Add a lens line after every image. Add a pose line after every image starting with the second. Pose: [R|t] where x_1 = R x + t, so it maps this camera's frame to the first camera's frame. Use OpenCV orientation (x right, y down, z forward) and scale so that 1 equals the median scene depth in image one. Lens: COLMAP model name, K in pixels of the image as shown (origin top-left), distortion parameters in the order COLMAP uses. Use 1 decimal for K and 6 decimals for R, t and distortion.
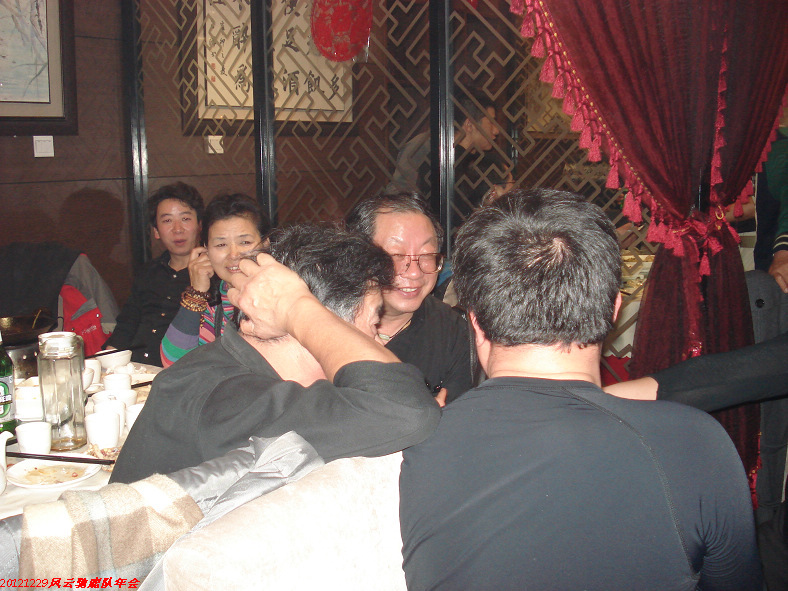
lens RADIAL K [[873.9, 0, 394.0], [0, 873.9, 295.5], [0, 0, 1]] dist [-0.063404, -0.033530]
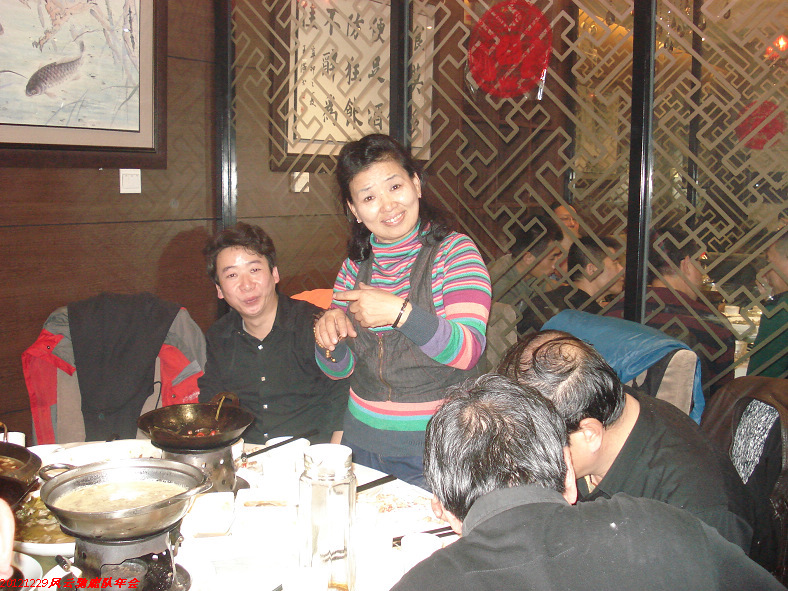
lens RADIAL K [[873.9, 0, 394.0], [0, 873.9, 295.5], [0, 0, 1]] dist [-0.063404, -0.033530]
pose [[0.997396, 0.015878, 0.070348, -0.202440], [-0.013428, 0.999291, -0.035175, -0.031563], [-0.070857, 0.034139, 0.996902, 0.117805]]
